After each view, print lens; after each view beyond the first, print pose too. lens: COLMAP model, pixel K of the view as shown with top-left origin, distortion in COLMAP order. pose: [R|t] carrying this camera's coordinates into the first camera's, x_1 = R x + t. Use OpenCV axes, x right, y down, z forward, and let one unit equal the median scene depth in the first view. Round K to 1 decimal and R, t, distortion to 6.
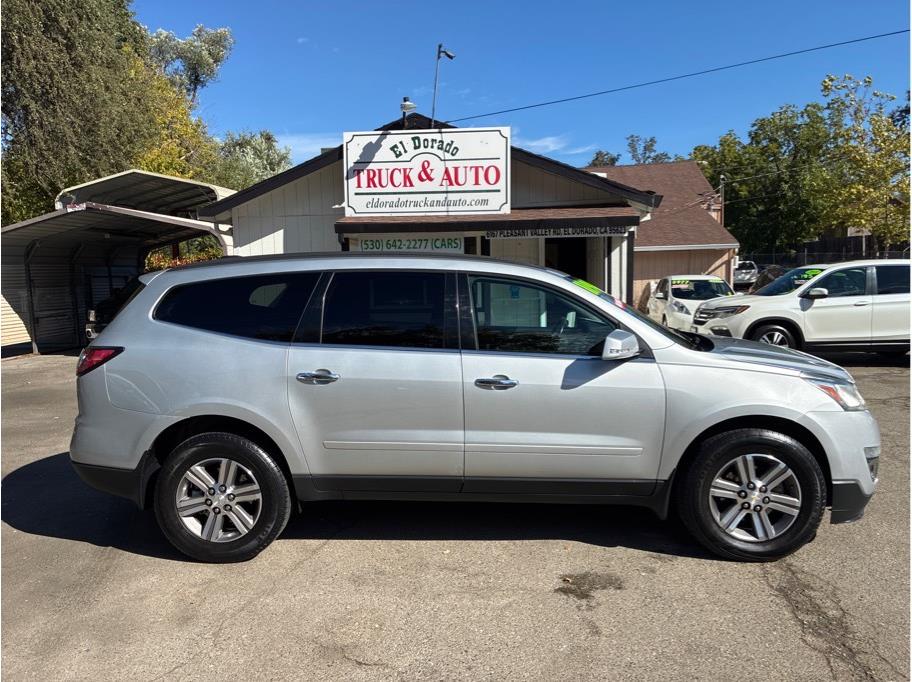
lens RADIAL K [[689.5, 0, 454.2], [0, 689.5, 345.1], [0, 0, 1]] dist [0.060840, -0.074845]
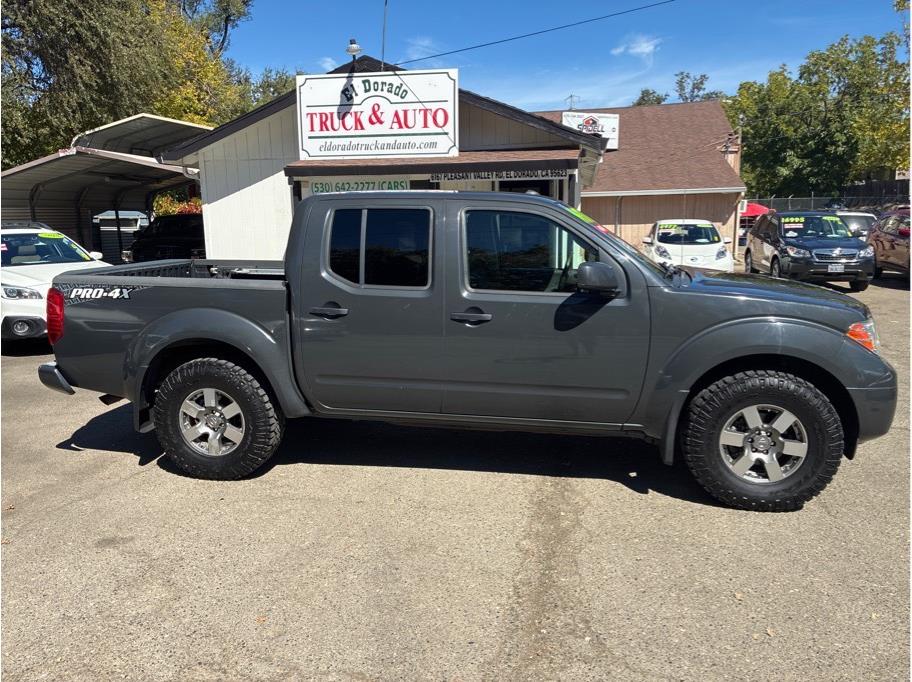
lens RADIAL K [[694.9, 0, 456.9], [0, 694.9, 340.3], [0, 0, 1]] dist [0.023574, -0.010011]
pose [[0.998055, 0.013151, -0.060942, 0.143253], [-0.008820, 0.997451, 0.070801, 0.005369], [0.061718, -0.070125, 0.995627, -0.030718]]
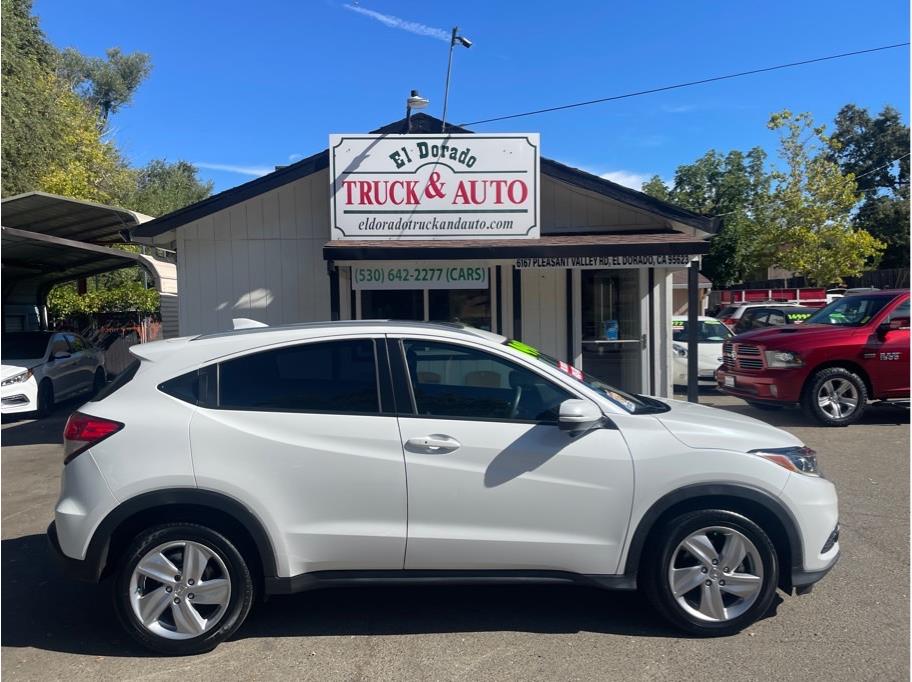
lens RADIAL K [[686.7, 0, 455.7], [0, 686.7, 342.5], [0, 0, 1]] dist [0.105592, -0.126136]
pose [[0.992764, -0.002380, 0.120056, -0.113273], [0.009866, 0.998040, -0.061800, -0.020050], [-0.119674, 0.062537, 0.990842, 0.216369]]
